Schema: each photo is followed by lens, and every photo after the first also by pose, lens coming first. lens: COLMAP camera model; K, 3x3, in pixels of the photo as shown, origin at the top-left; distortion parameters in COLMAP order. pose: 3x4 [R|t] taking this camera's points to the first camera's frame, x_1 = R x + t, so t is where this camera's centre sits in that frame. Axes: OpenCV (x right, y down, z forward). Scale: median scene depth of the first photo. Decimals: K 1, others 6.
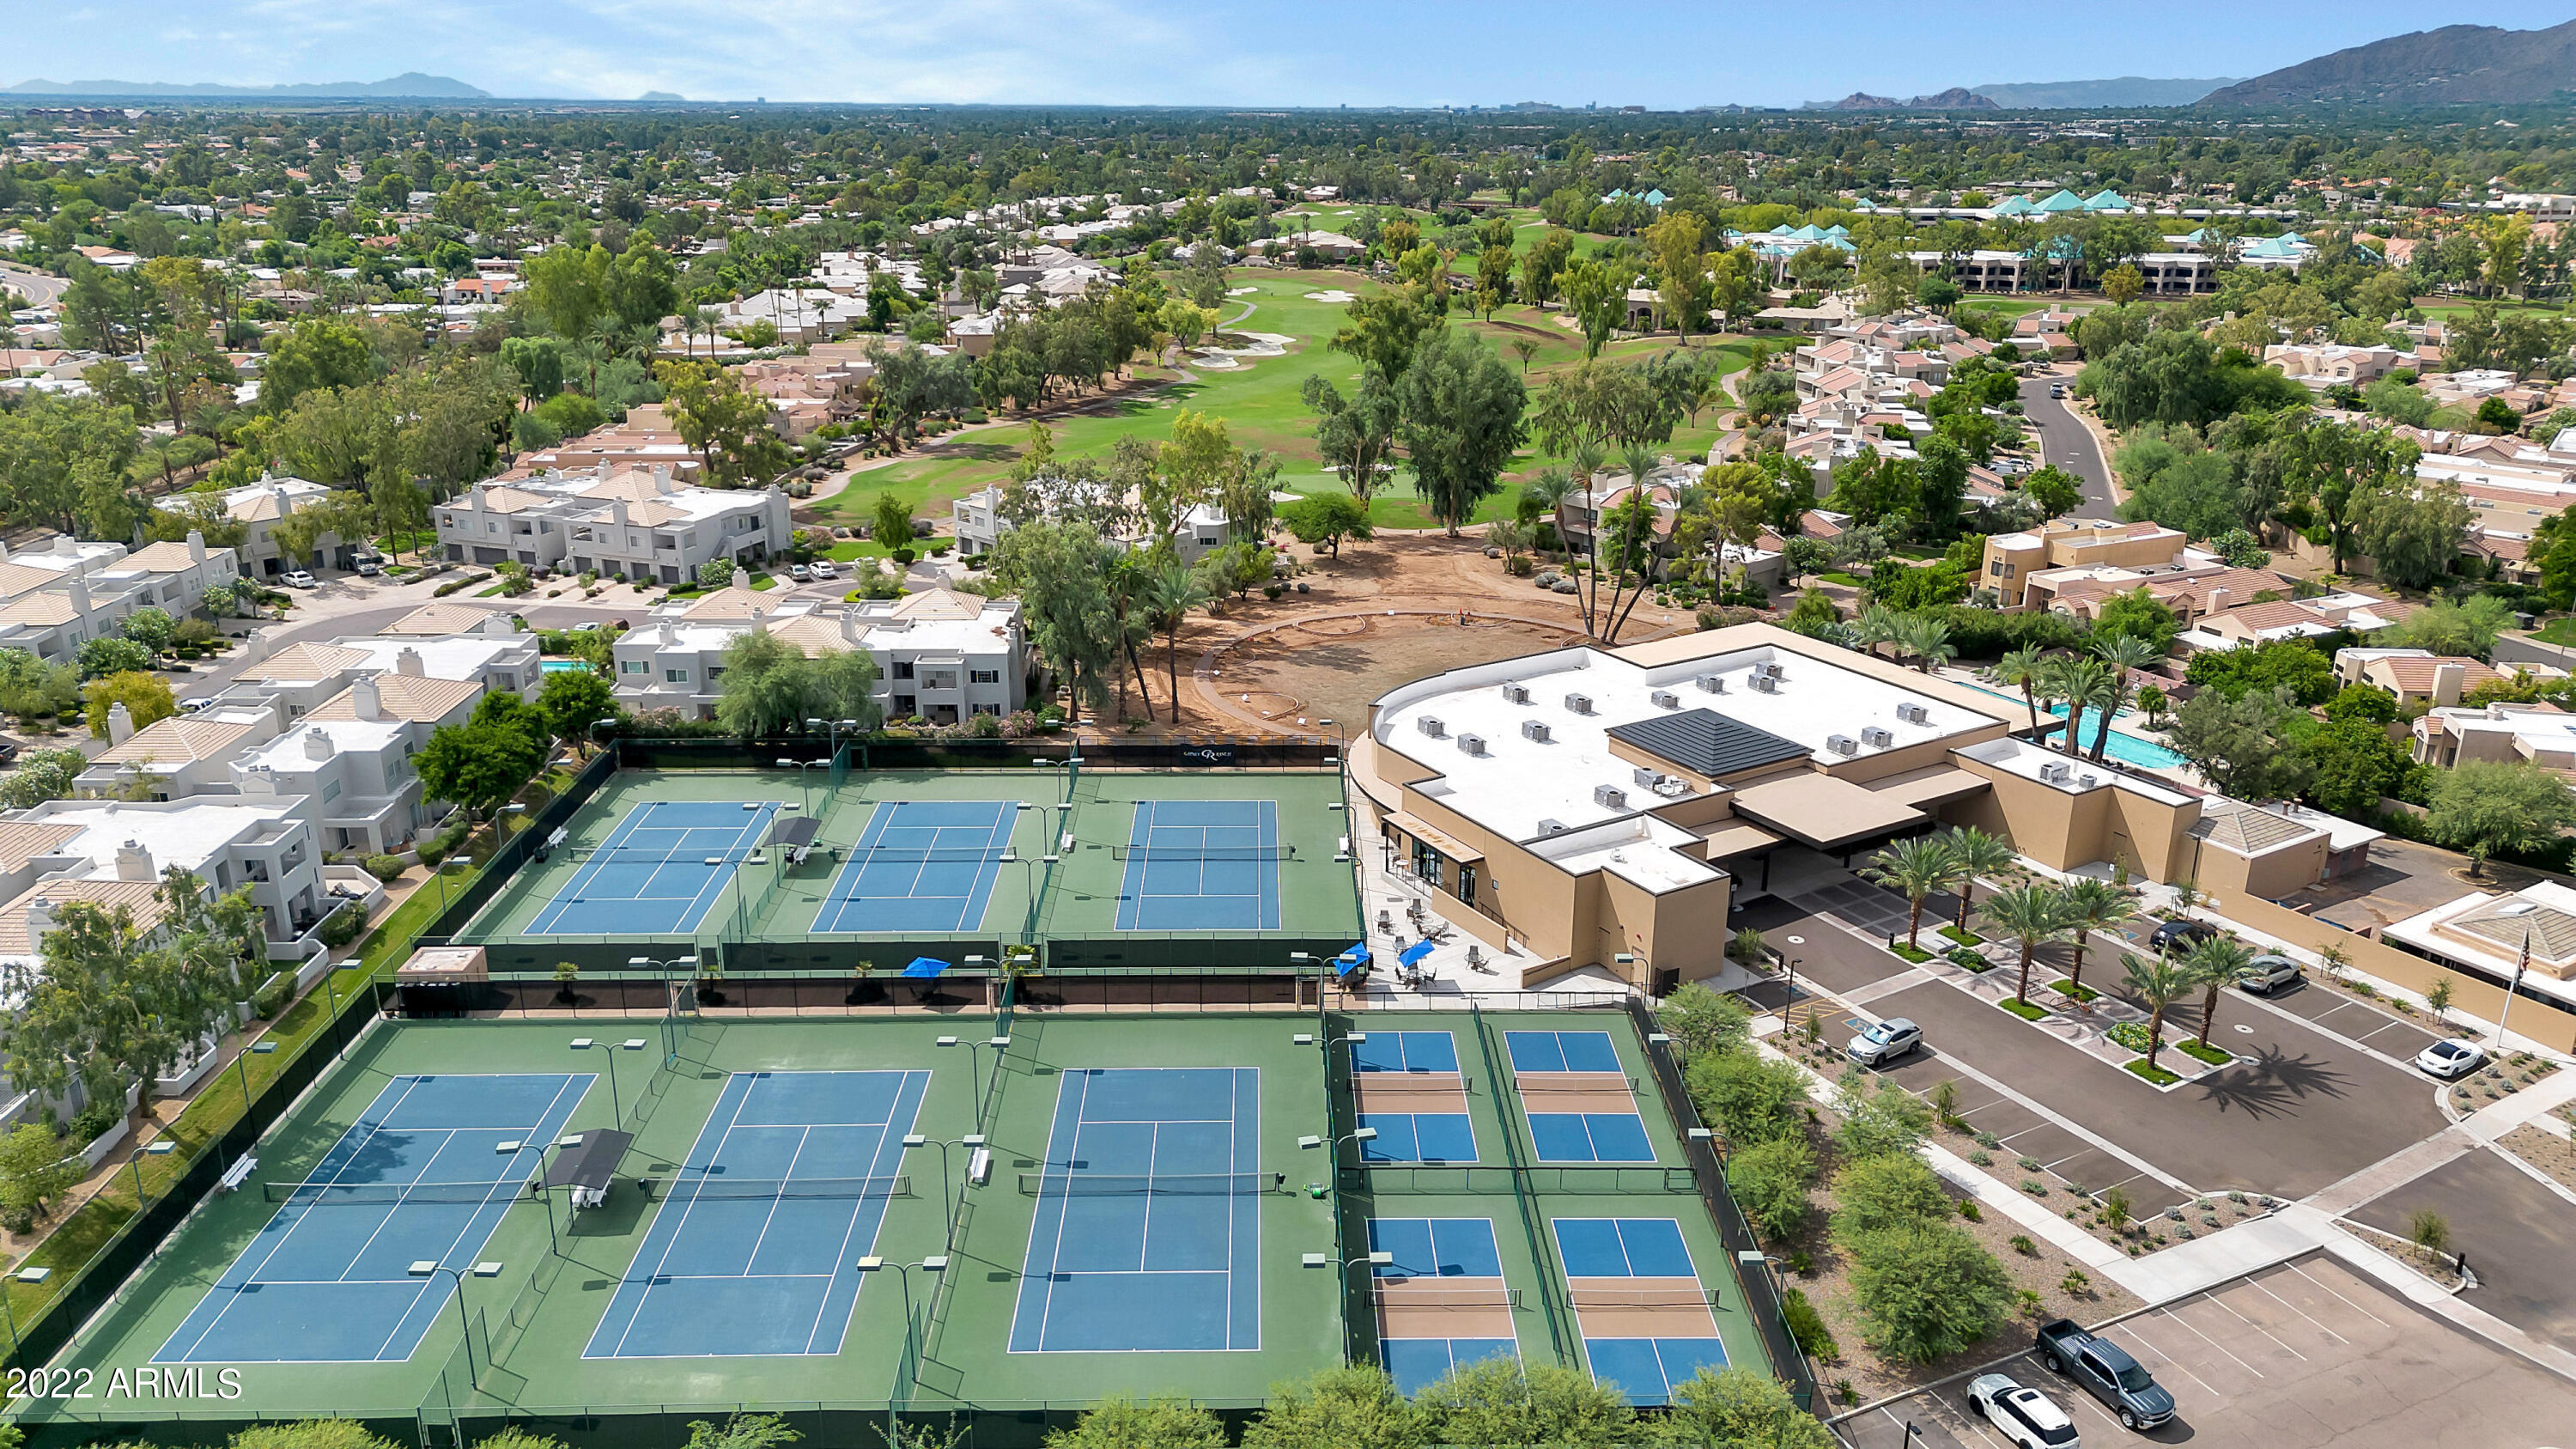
lens RADIAL K [[1804.5, 0, 1288.0], [0, 1804.5, 724.5], [0, 0, 1]] dist [0.083038, -0.078165]
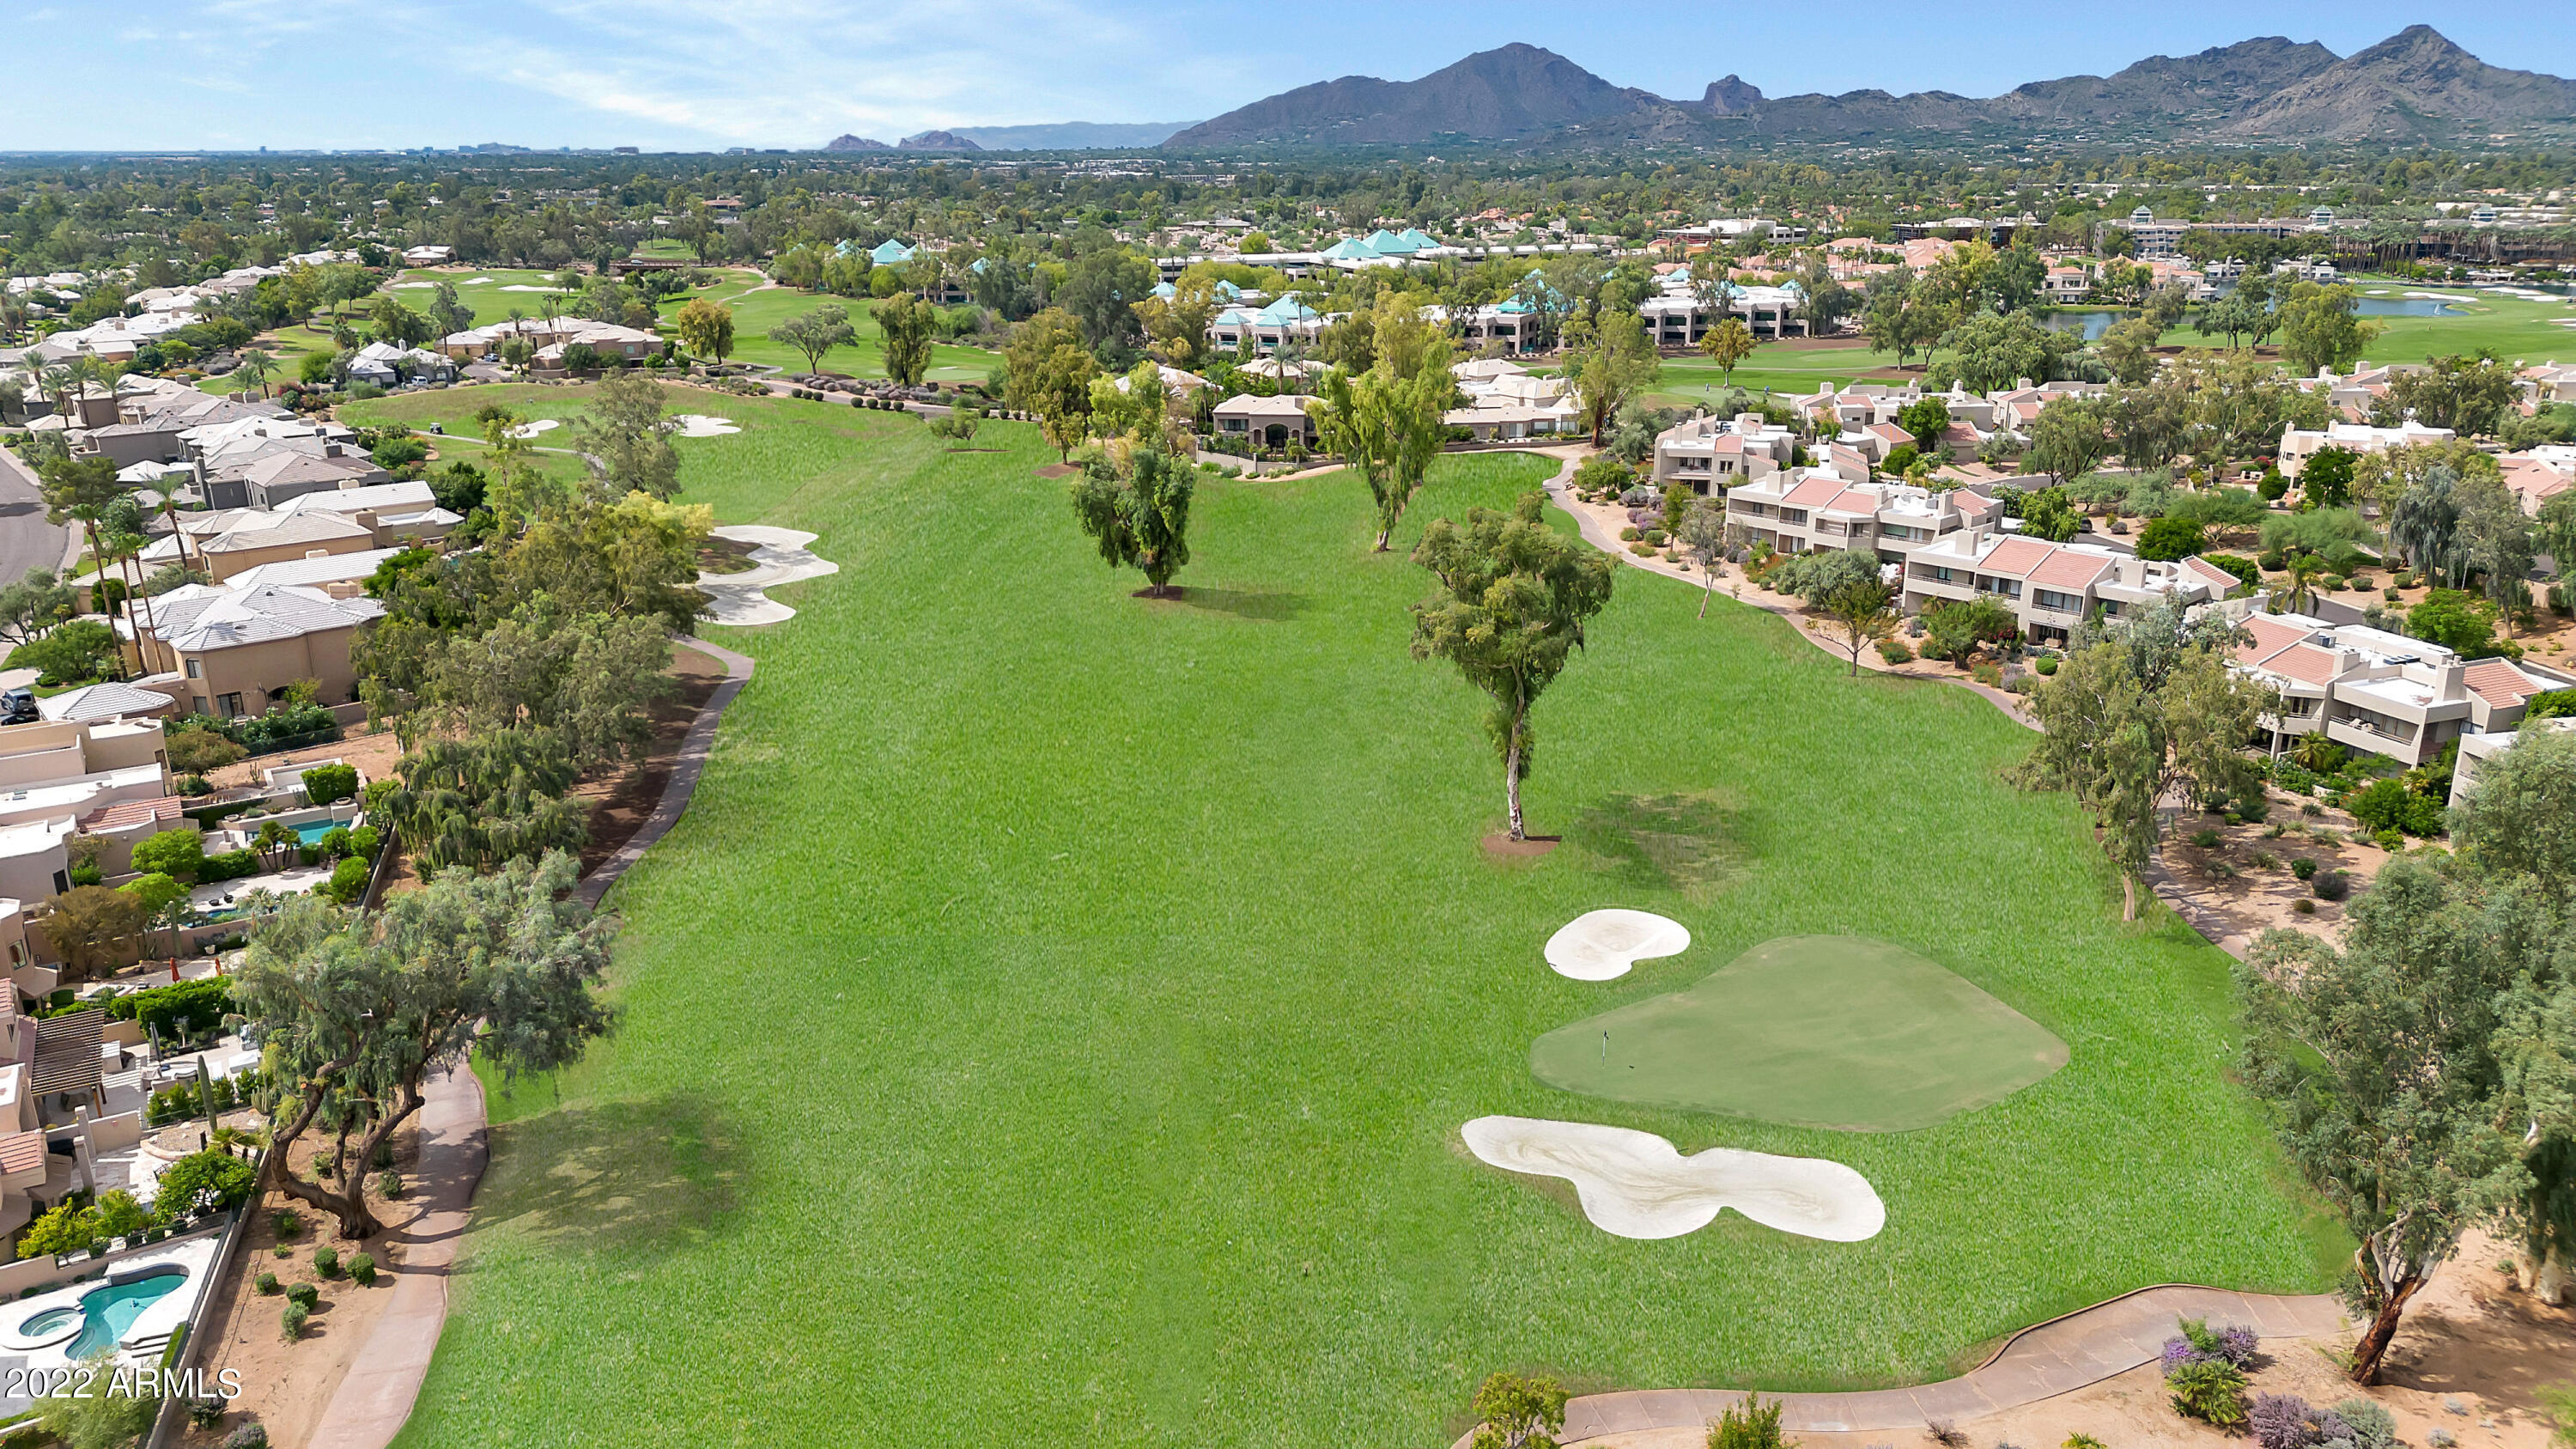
lens RADIAL K [[1809.1, 0, 1288.0], [0, 1809.1, 724.5], [0, 0, 1]] dist [0.077604, -0.078752]
pose [[0.867273, -0.162575, 0.470539, -0.295138], [0.172409, 0.984769, 0.022469, -0.294827], [-0.467025, 0.061639, 0.882093, 0.912976]]
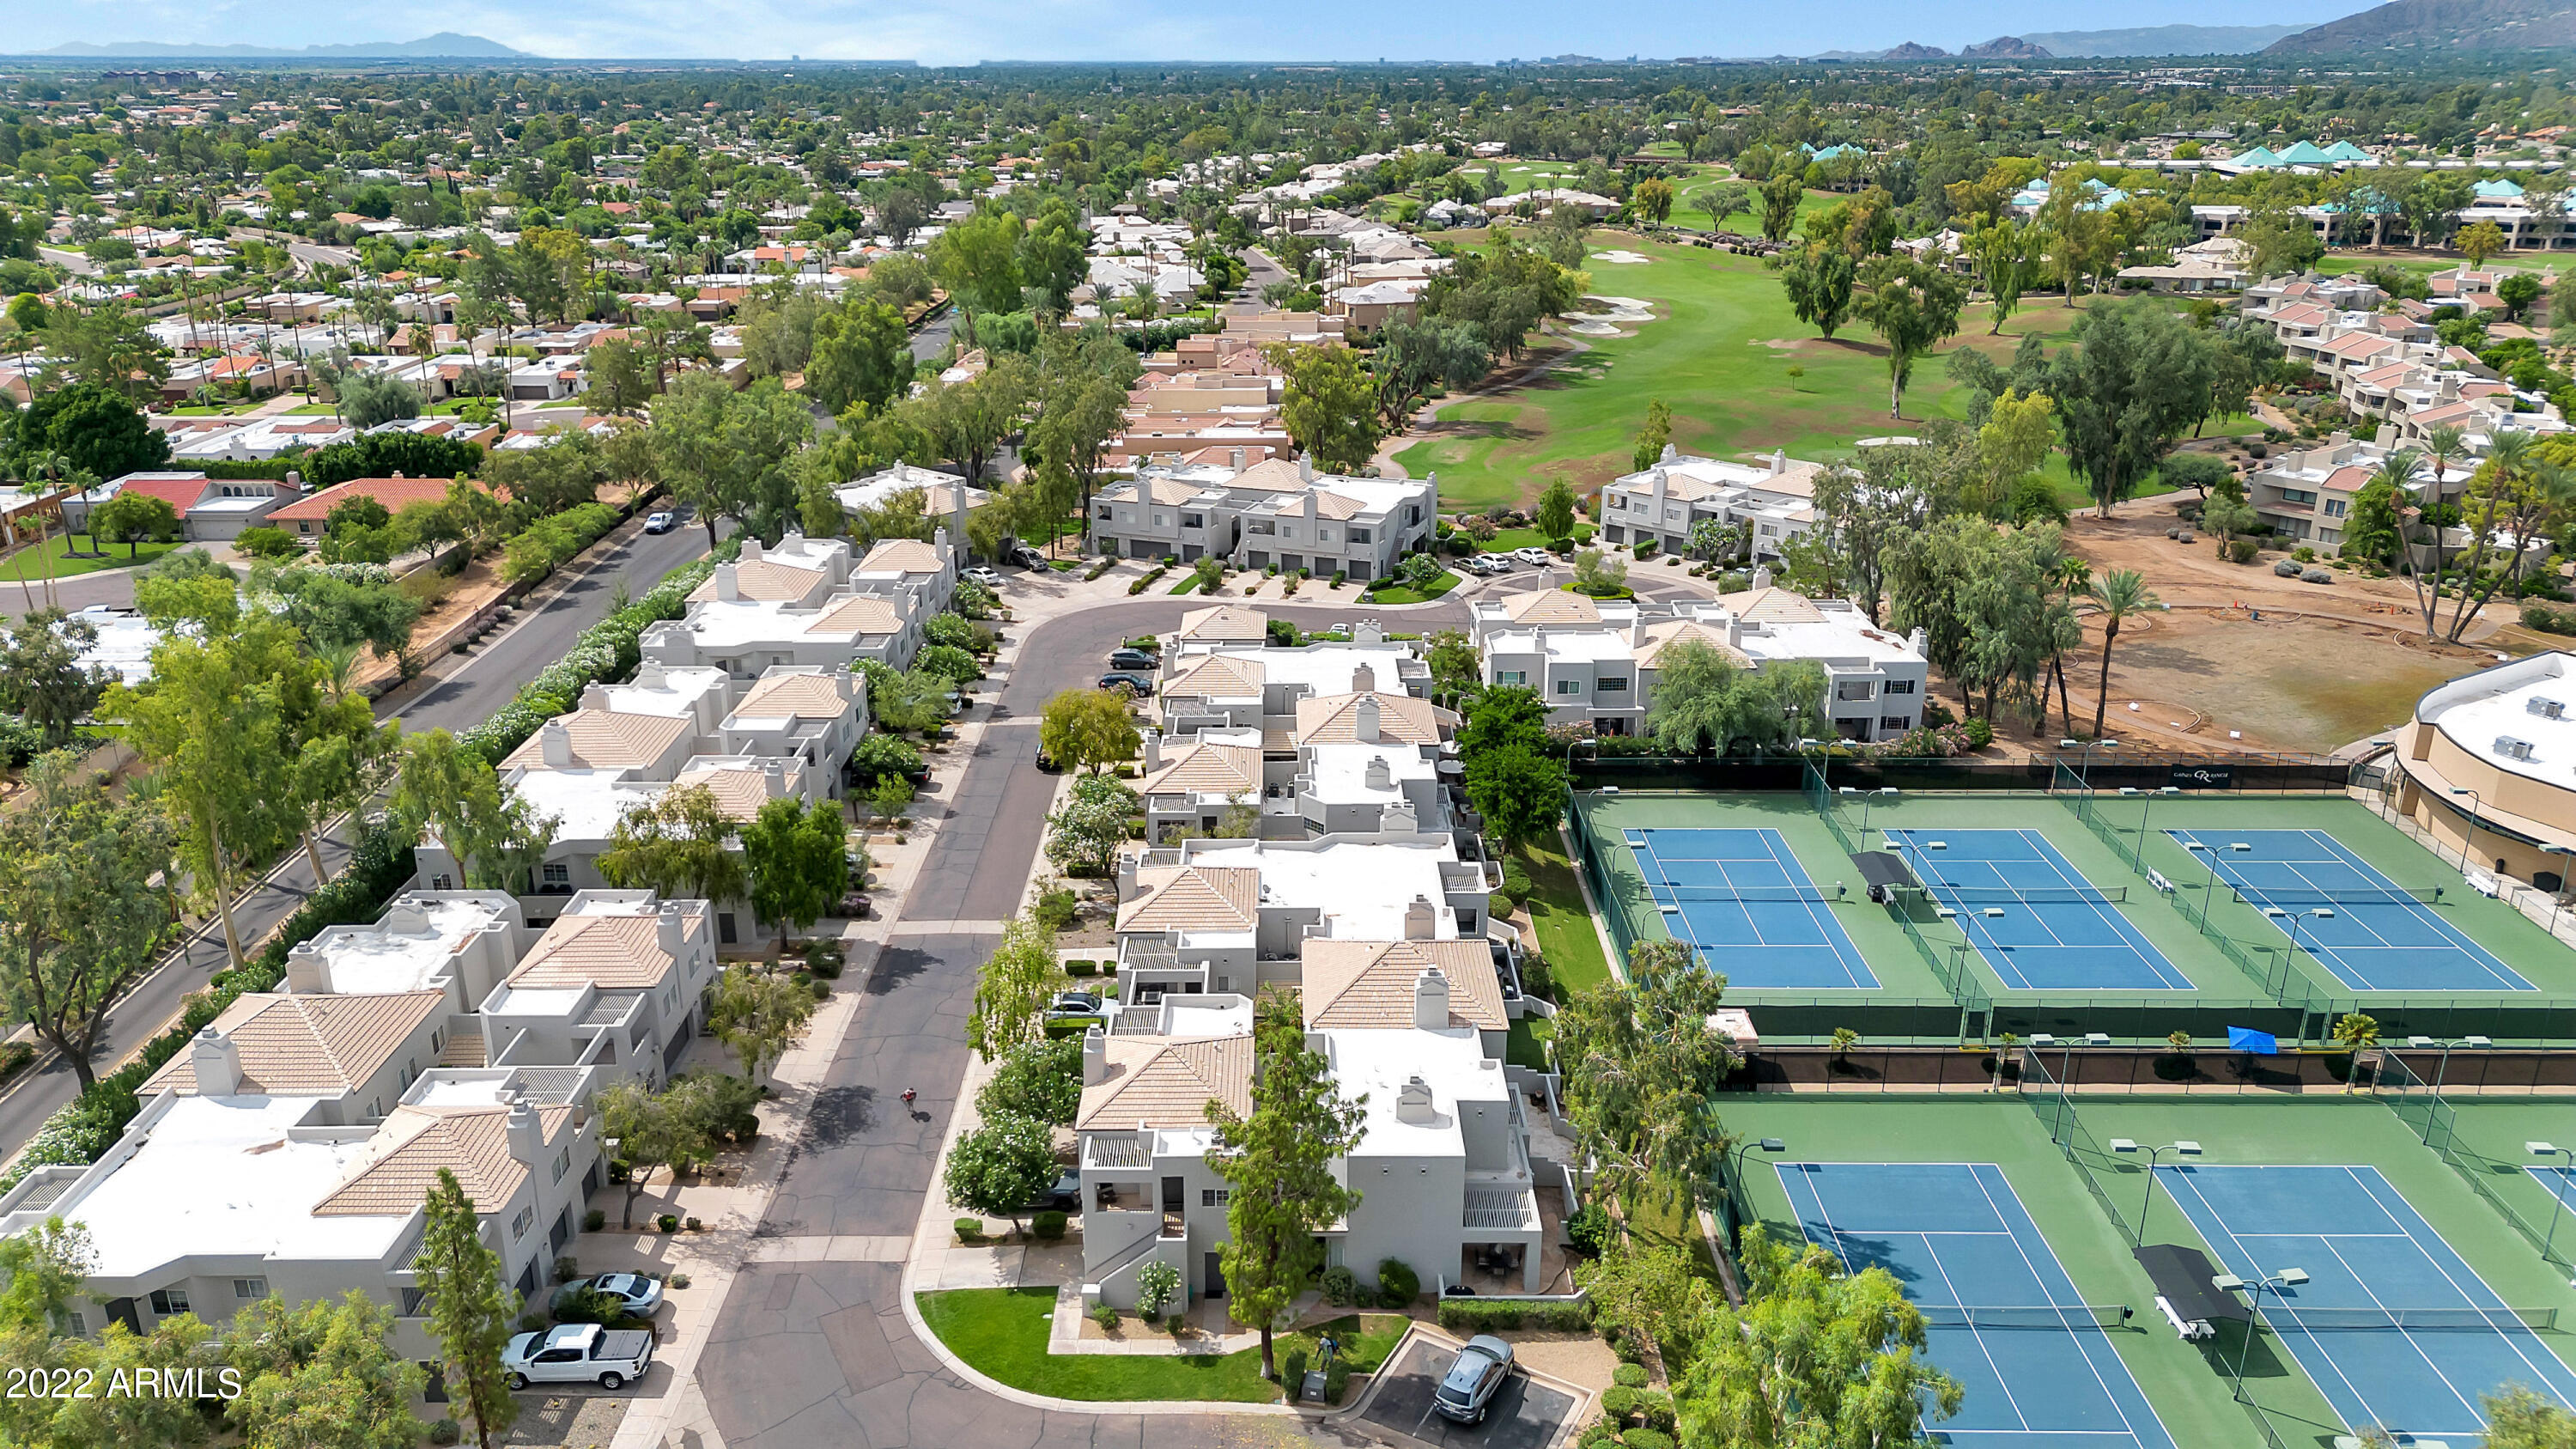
lens RADIAL K [[1809.1, 0, 1288.0], [0, 1809.1, 724.5], [0, 0, 1]] dist [0.077604, -0.078752]
pose [[0.999860, -0.000946, -0.016721, -0.358425], [0.001306, 0.999767, 0.021548, -0.021756], [0.016697, -0.021567, 0.999628, 0.054519]]
